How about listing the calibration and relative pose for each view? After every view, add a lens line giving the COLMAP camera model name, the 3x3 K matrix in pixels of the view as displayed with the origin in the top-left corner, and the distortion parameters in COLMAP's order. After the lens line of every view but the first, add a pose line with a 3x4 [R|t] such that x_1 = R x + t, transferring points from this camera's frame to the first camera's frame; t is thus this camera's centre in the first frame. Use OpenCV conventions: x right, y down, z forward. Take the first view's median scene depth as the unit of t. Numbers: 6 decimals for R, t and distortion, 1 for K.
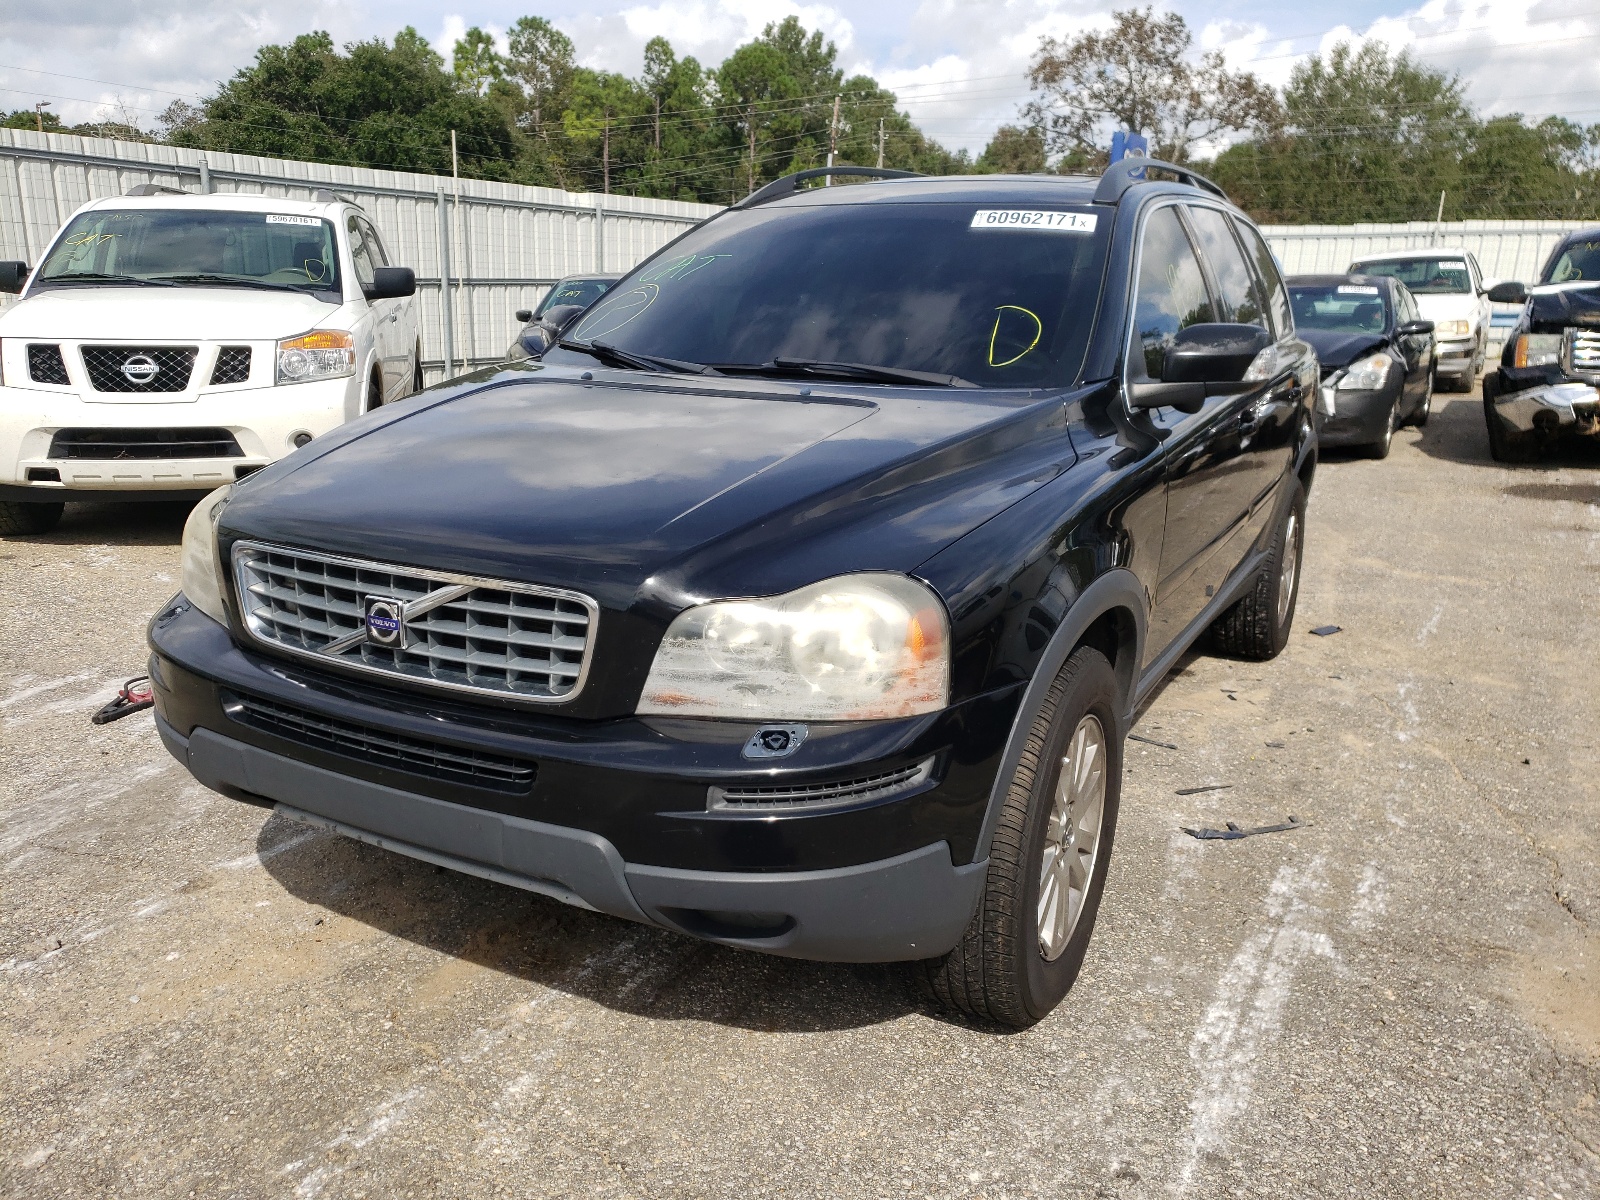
lens RADIAL K [[1279.7, 0, 767.5], [0, 1279.7, 602.3], [0, 0, 1]] dist [-0.004552, 0.074353]
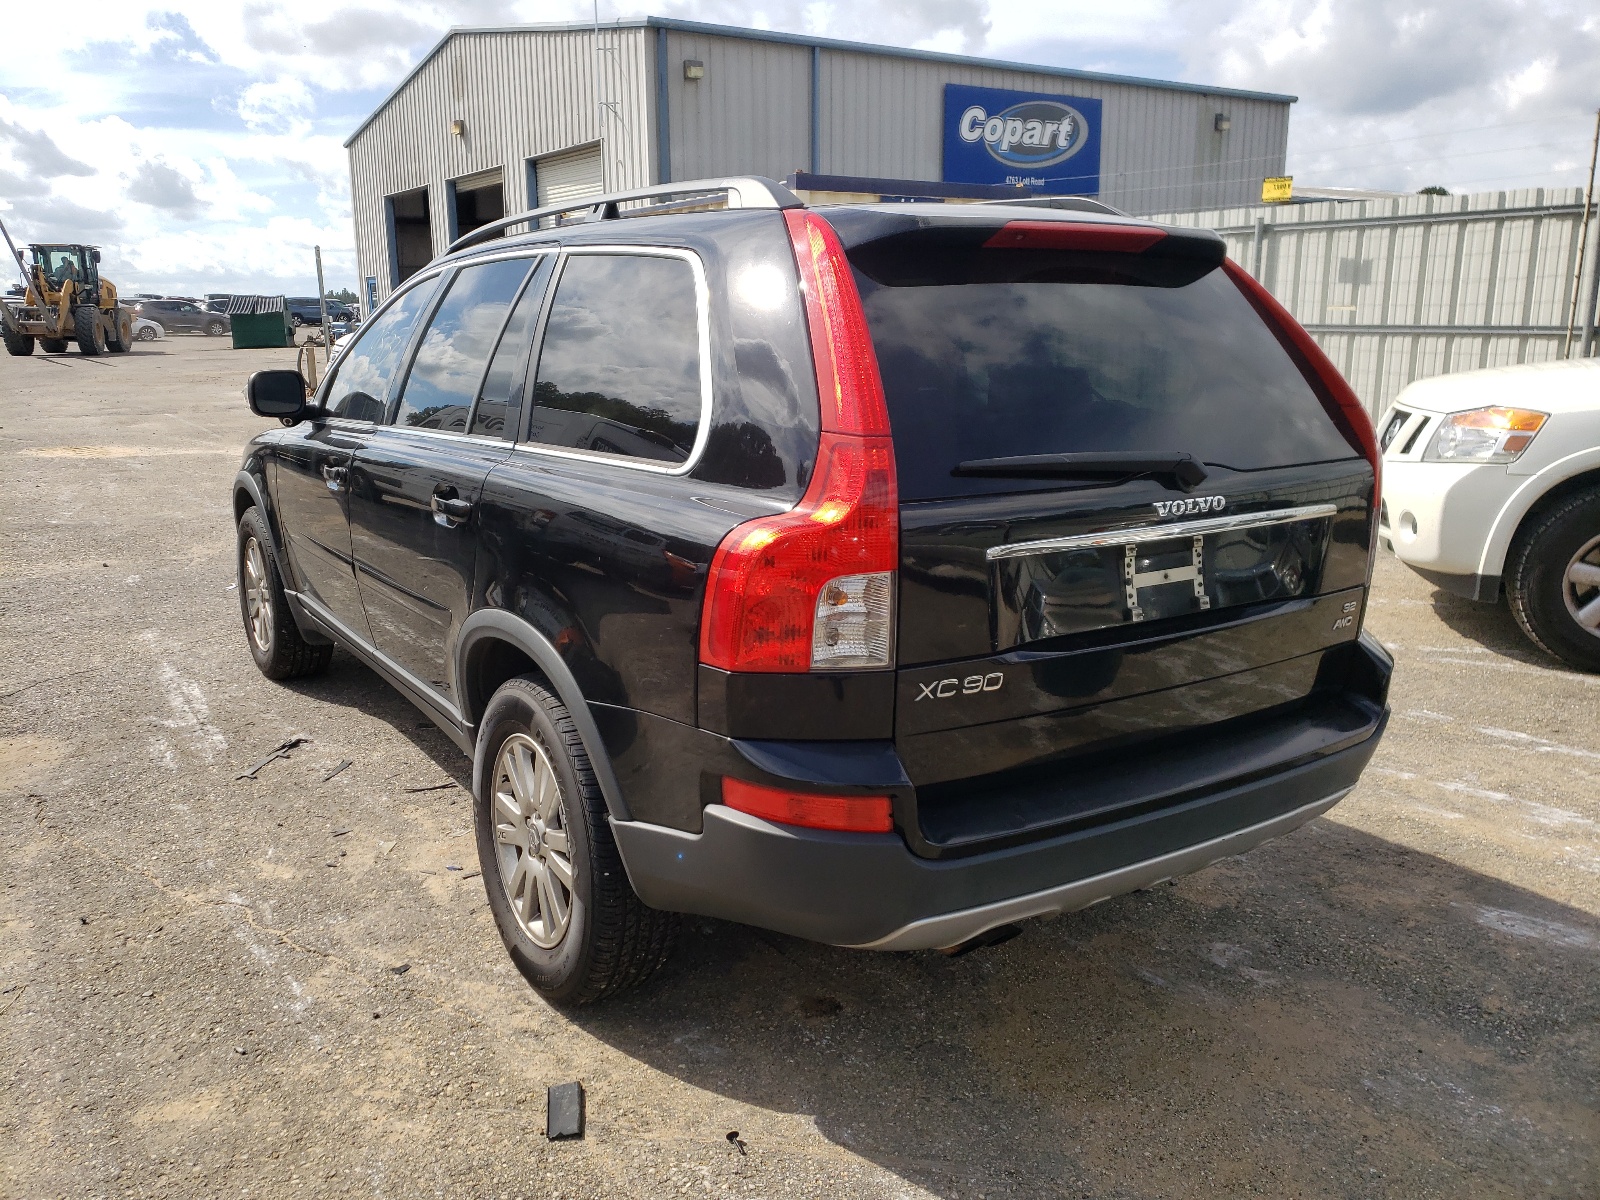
lens RADIAL K [[1279.7, 0, 767.5], [0, 1279.7, 602.3], [0, 0, 1]] dist [-0.004552, 0.074353]
pose [[-0.484287, 0.171086, -0.858019, 1.255770], [-0.223576, 0.923933, 0.310421, -0.496487], [0.845861, 0.342165, -0.409198, 1.960208]]
